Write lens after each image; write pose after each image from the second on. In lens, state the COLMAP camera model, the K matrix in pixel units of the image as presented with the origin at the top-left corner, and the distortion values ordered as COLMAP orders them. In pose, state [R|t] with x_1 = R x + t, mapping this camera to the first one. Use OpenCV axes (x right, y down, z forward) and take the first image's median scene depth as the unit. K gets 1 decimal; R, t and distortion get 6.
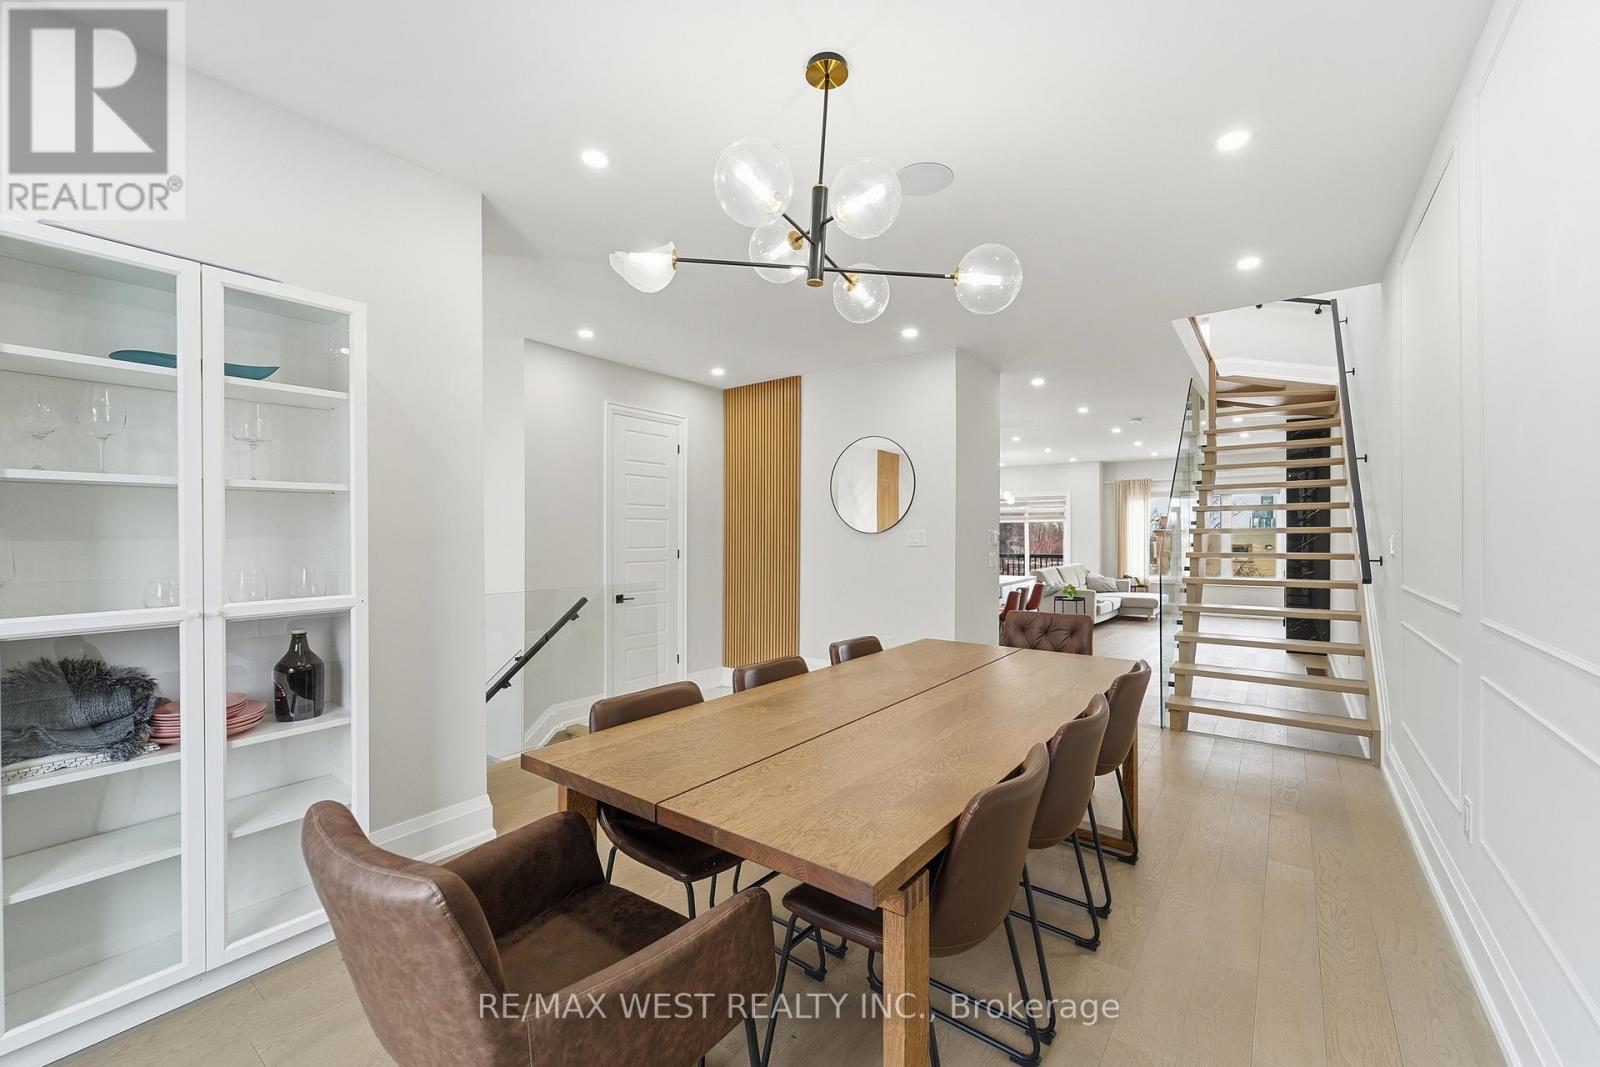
lens RADIAL K [[643.9, 0, 801.3], [0, 643.9, 533.1], [0, 0, 1]] dist [-0.001429, 0.000058]
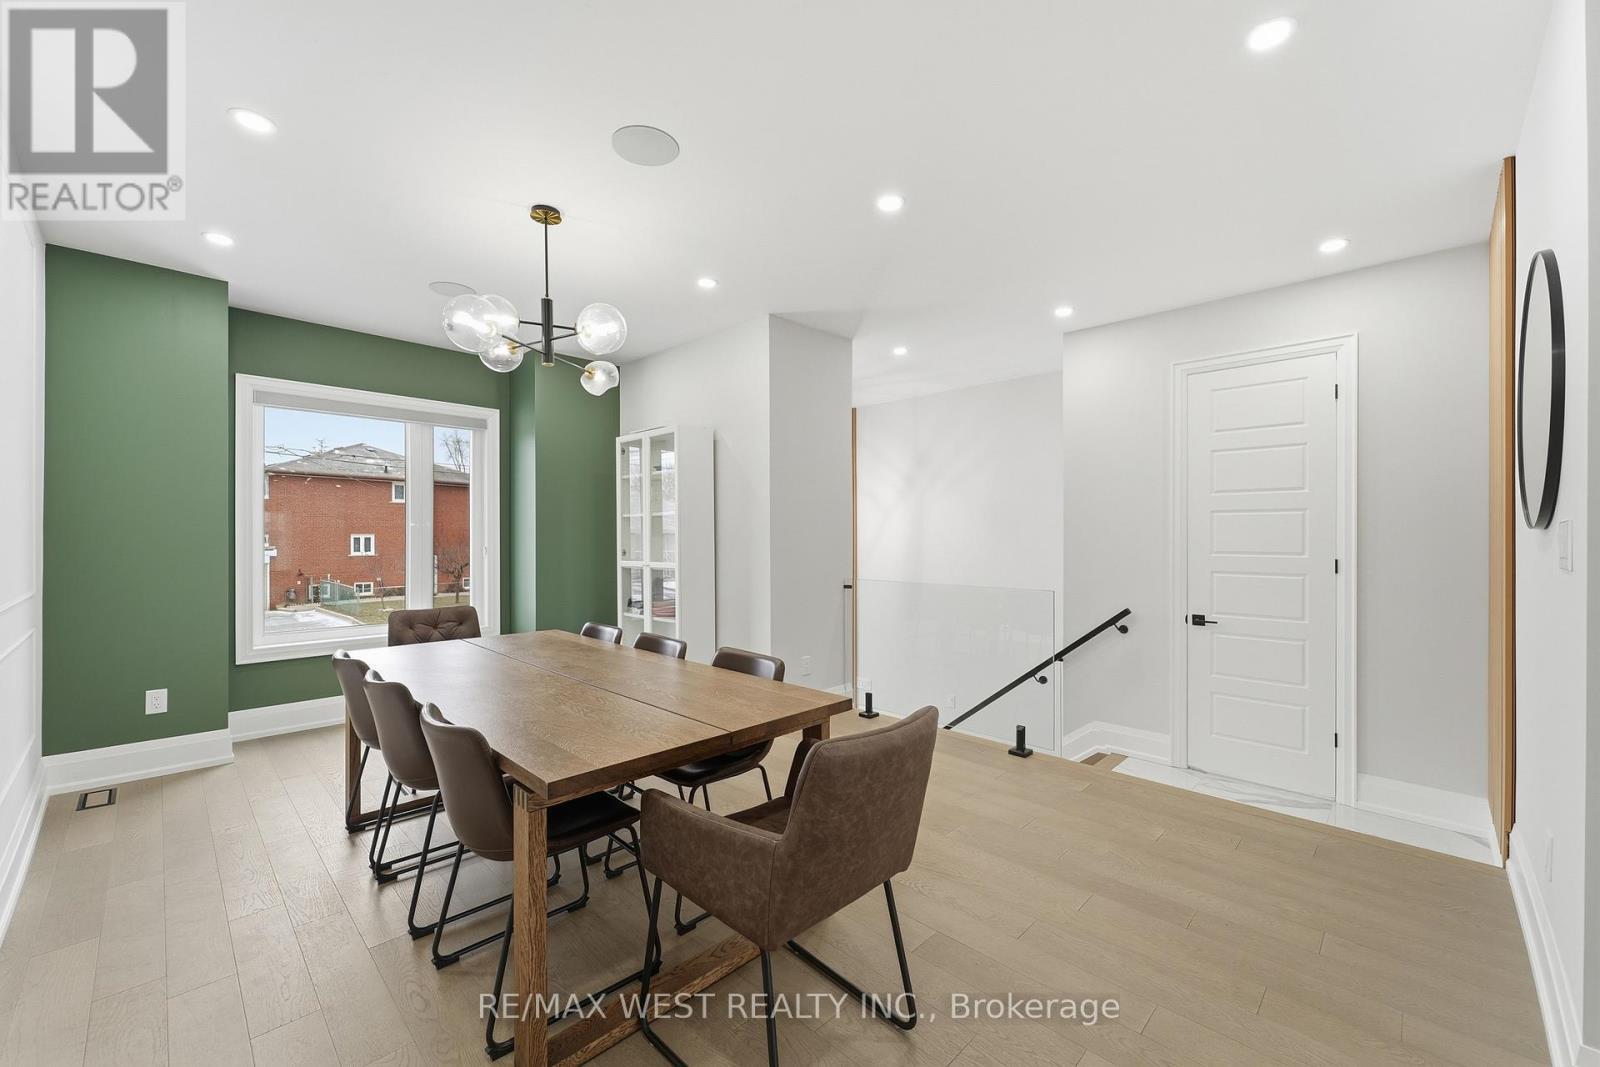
lens RADIAL K [[643.9, 0, 802.1], [0, 643.9, 537.4], [0, 0, 1]] dist [-0.001429, 0.000058]
pose [[-0.129579, -0.002934, -0.991565, 0.470490], [-0.001636, 0.999995, -0.002745, 0.008575], [0.991568, 0.001266, -0.129583, 0.583758]]
